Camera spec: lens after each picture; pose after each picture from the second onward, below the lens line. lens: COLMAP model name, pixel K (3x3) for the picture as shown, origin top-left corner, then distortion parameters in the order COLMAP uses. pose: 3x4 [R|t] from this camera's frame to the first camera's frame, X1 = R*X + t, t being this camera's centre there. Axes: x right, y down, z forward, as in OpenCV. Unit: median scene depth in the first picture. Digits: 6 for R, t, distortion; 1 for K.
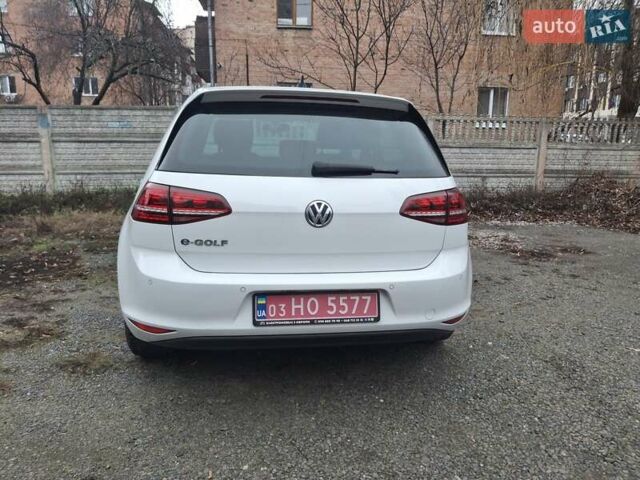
lens RADIAL K [[470.1, 0, 320.0], [0, 470.1, 240.0], [0, 0, 1]] dist [0.038892, -0.069470]
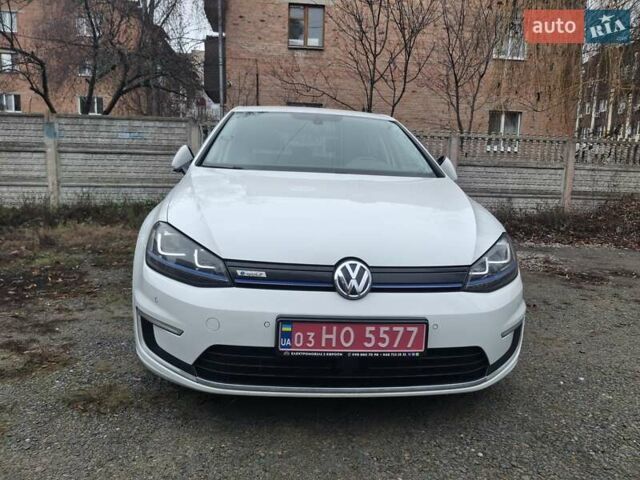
lens RADIAL K [[469.6, 0, 322.7], [0, 469.6, 241.0], [0, 0, 1]] dist [0.043962, -0.079666]
pose [[0.999856, 0.015184, 0.007543, -0.041739], [-0.014794, 0.998673, -0.049333, 0.008643], [-0.008282, 0.049215, 0.998754, 0.059547]]
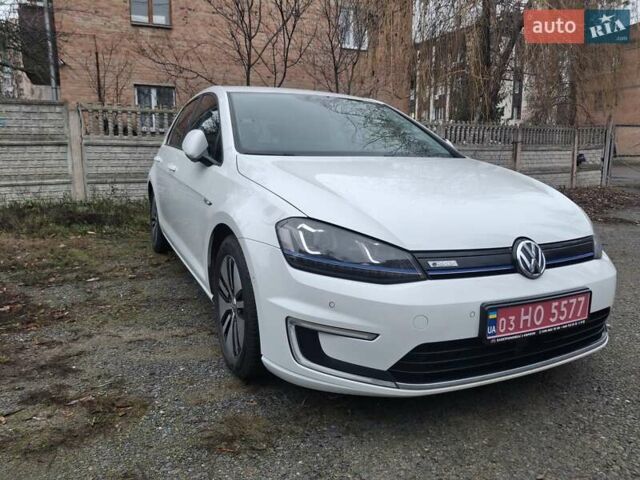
lens RADIAL K [[469.6, 0, 322.7], [0, 469.6, 241.0], [0, 0, 1]] dist [0.043962, -0.079666]
pose [[0.934984, -0.077612, 0.346096, -0.198246], [0.086189, 0.996234, -0.009436, 0.000681], [-0.344060, 0.038652, 0.938152, 0.105397]]
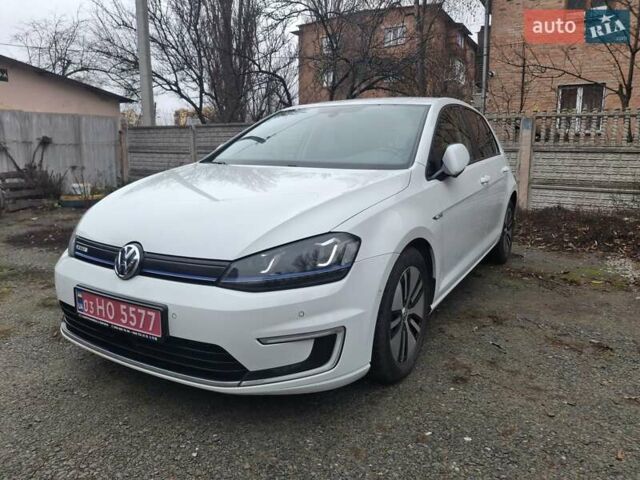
lens RADIAL K [[469.6, 0, 322.7], [0, 469.6, 241.0], [0, 0, 1]] dist [0.043962, -0.079666]
pose [[0.806593, 0.091679, -0.583955, 0.206349], [-0.112435, 0.993659, 0.000699, -0.007197], [0.580316, 0.065093, 0.811786, 0.140540]]
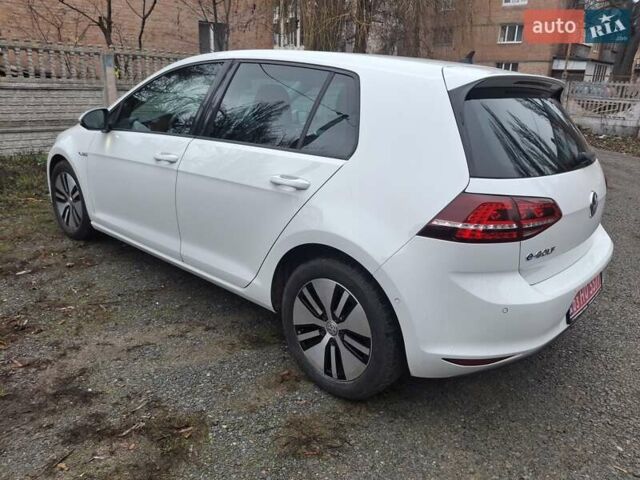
lens RADIAL K [[469.6, 0, 322.7], [0, 469.6, 241.0], [0, 0, 1]] dist [0.043962, -0.079666]
pose [[0.779638, -0.187816, 0.597402, -0.290216], [0.103611, 0.979505, 0.172727, -0.056987], [-0.617599, -0.072767, 0.783119, 0.141094]]
